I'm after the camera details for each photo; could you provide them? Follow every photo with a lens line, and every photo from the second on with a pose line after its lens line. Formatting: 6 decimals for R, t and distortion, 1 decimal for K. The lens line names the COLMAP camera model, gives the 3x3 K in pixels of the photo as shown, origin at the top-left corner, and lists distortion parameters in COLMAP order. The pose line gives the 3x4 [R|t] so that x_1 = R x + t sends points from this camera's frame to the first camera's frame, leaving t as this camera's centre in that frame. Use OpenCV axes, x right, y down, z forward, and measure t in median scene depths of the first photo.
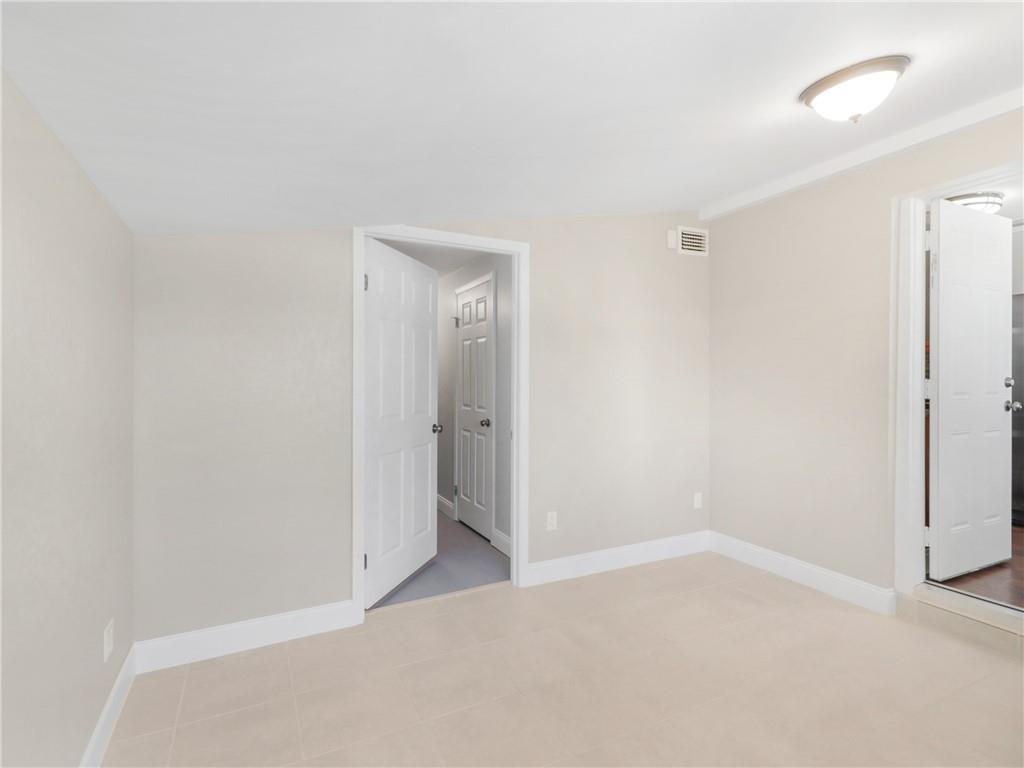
lens RADIAL K [[527.6, 0, 515.3], [0, 527.6, 379.7], [0, 0, 1]] dist [0.019600, -0.001092]
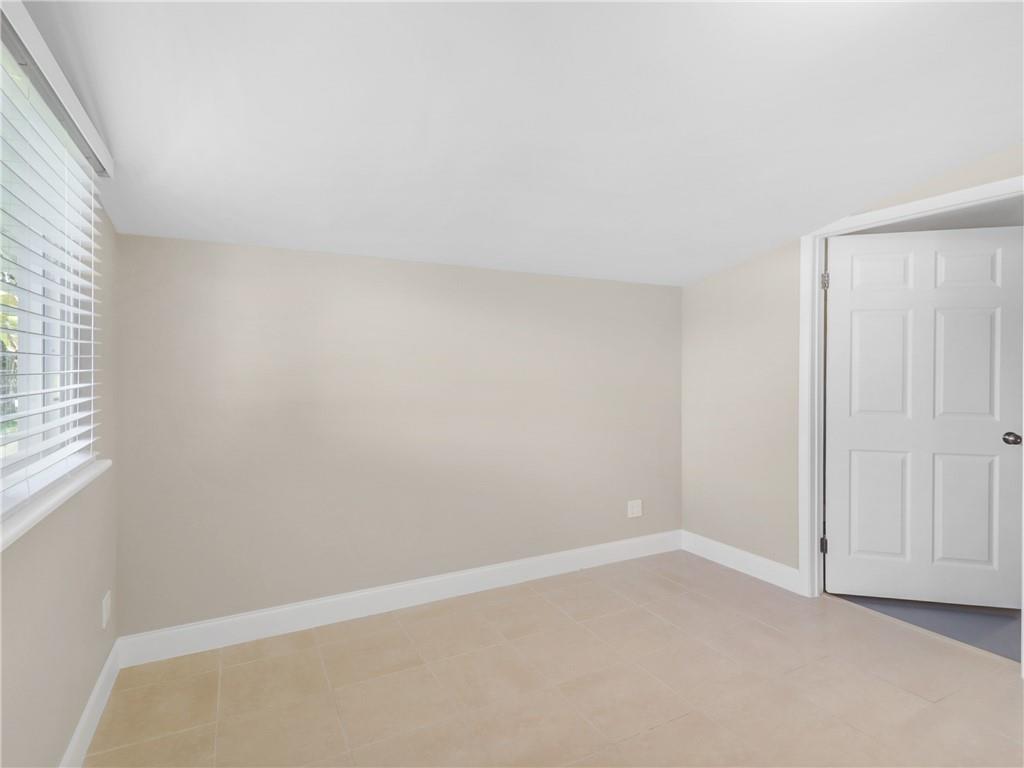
lens RADIAL K [[527.6, 0, 515.3], [0, 527.6, 379.7], [0, 0, 1]] dist [0.019600, -0.001092]
pose [[0.011088, 0.016721, -0.999799, 0.805591], [0.012033, 0.999786, 0.016854, -0.016300], [0.999866, -0.012217, 0.010884, 0.390842]]
